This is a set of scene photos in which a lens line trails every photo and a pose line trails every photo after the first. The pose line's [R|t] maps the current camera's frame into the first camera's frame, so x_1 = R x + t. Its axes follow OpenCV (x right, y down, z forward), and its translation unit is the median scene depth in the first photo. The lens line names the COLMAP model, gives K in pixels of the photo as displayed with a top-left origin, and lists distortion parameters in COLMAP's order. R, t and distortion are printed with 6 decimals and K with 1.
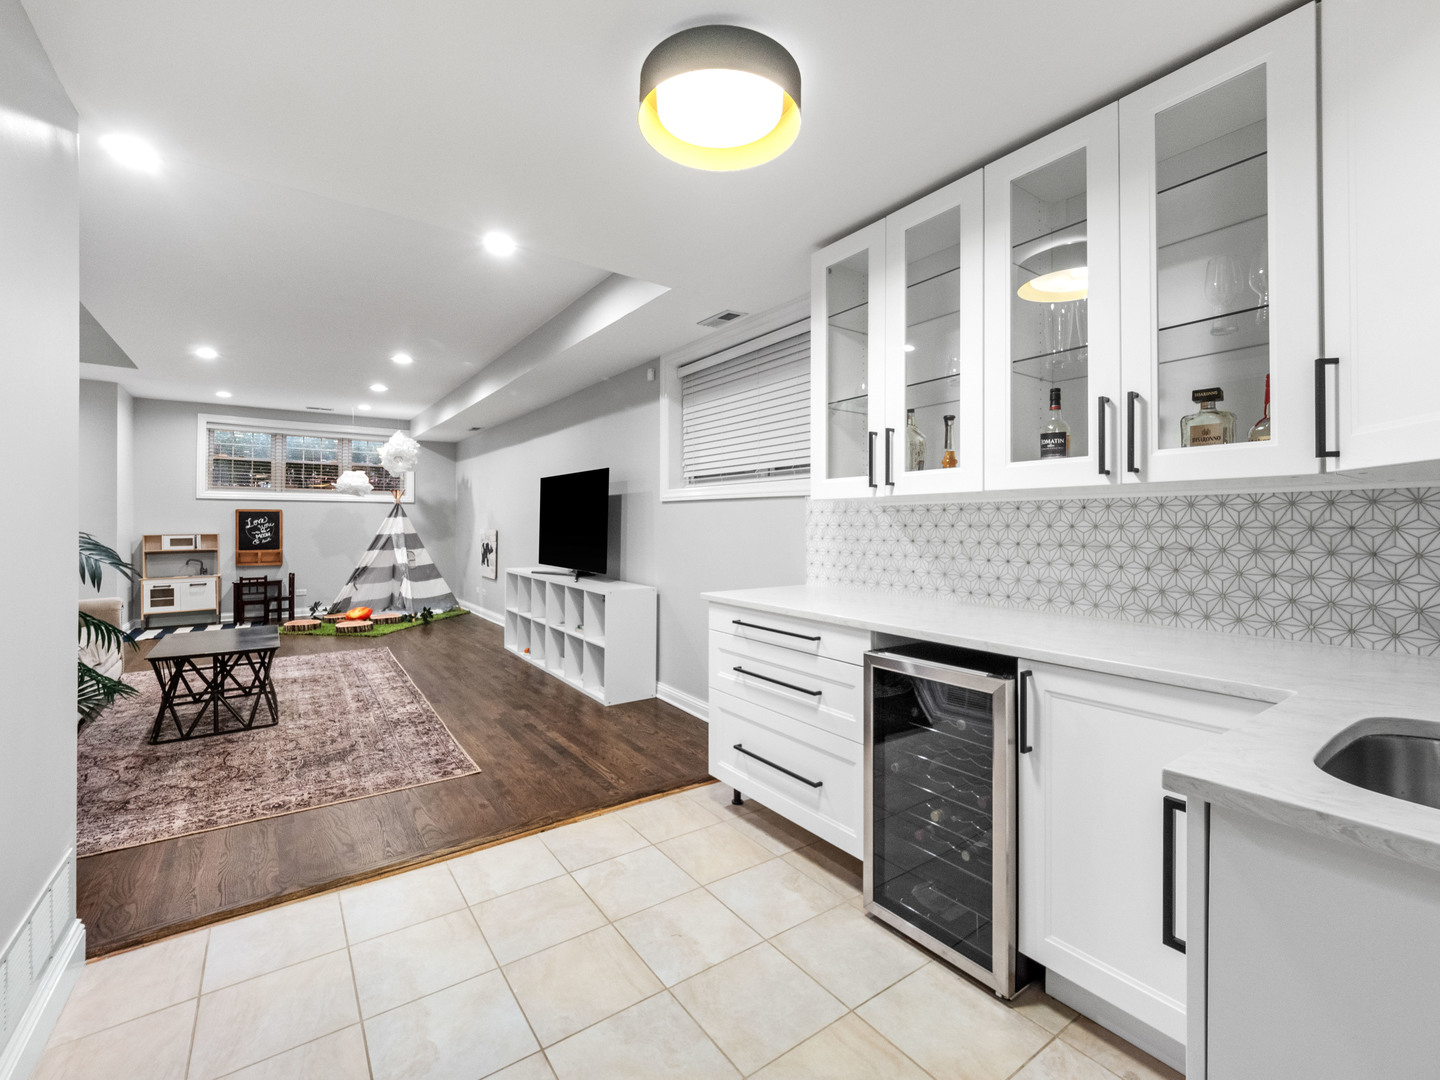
lens RADIAL K [[616.5, 0, 717.7], [0, 616.5, 522.3], [0, 0, 1]] dist [-0.000578, -0.000963]
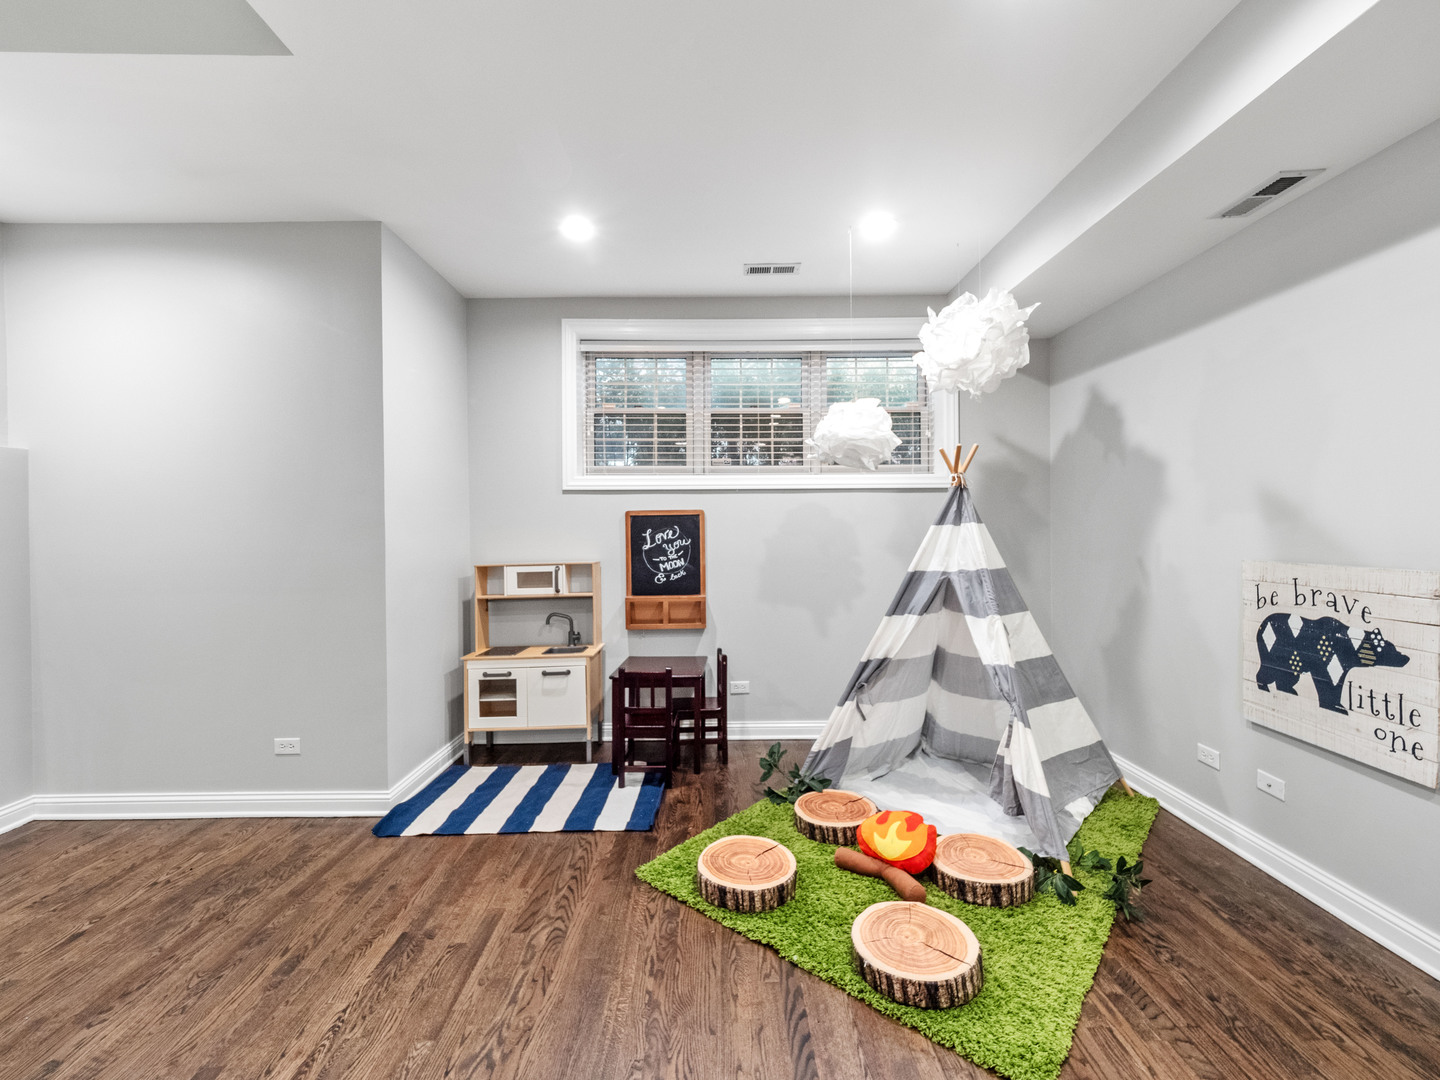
lens RADIAL K [[623.4, 0, 712.1], [0, 623.4, 528.1], [0, 0, 1]] dist [0.002097, -0.000488]
pose [[0.805332, -0.004242, -0.592809, -0.432044], [0.008942, 0.999948, 0.004992, -0.009347], [0.592757, -0.009322, 0.805328, 0.637685]]
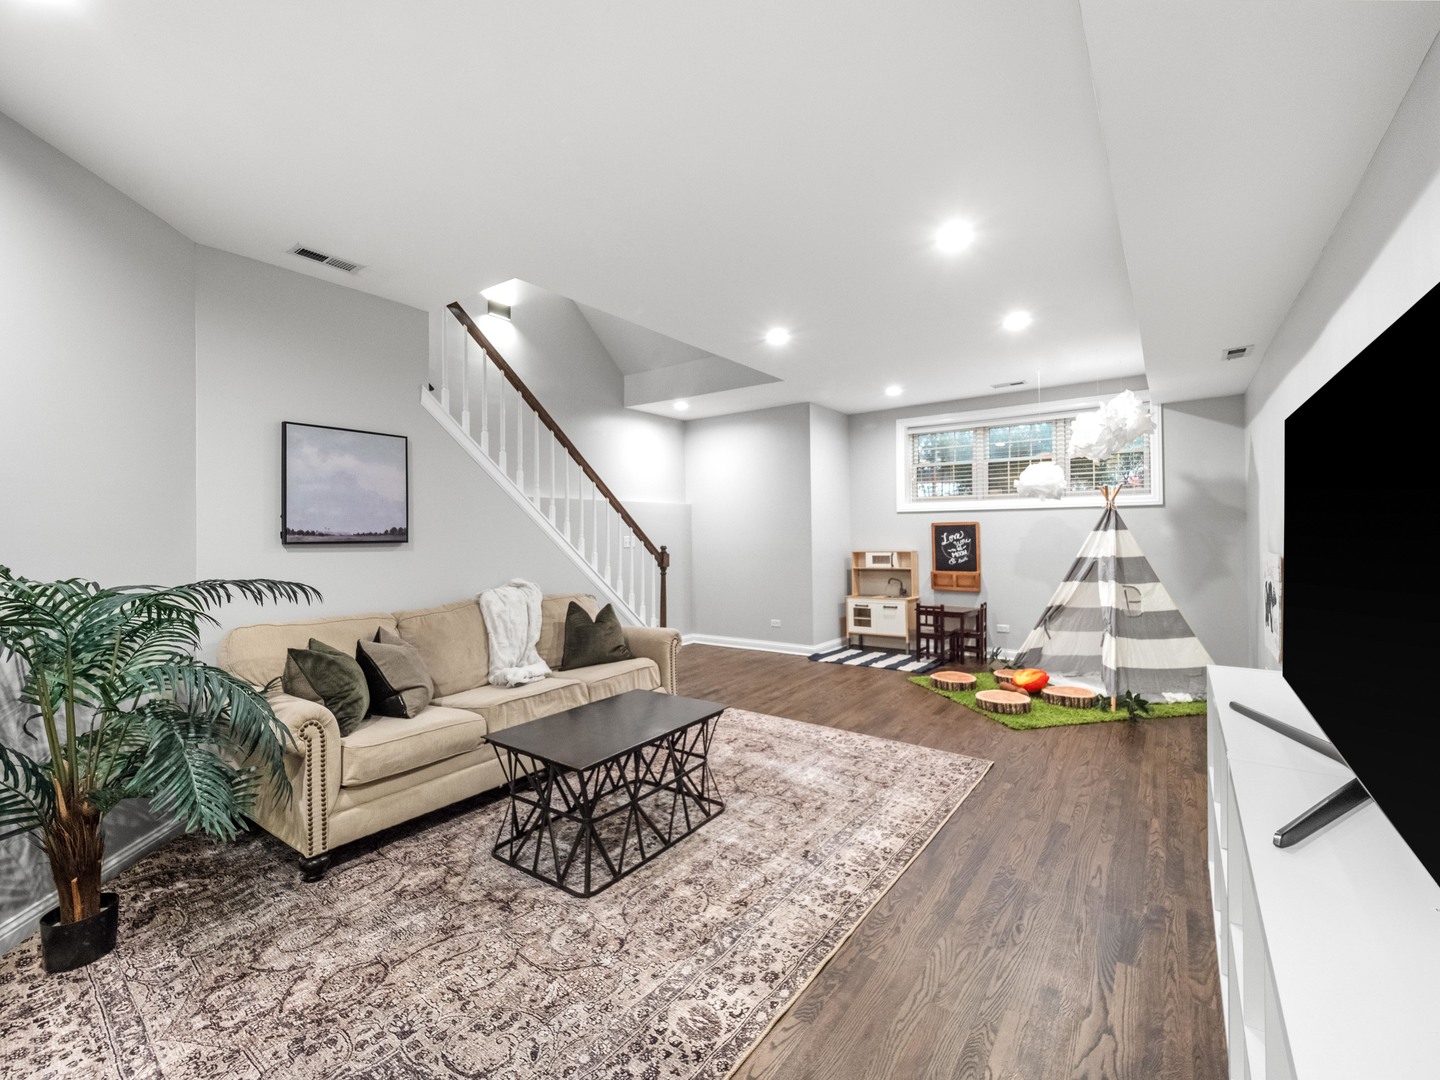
lens RADIAL K [[616.5, 0, 717.7], [0, 616.5, 522.3], [0, 0, 1]] dist [-0.000578, -0.000963]
pose [[0.299818, -0.019737, -0.953792, -0.045199], [0.014713, 0.999763, -0.016063, -0.012541], [0.953883, -0.009217, 0.300037, 0.447381]]
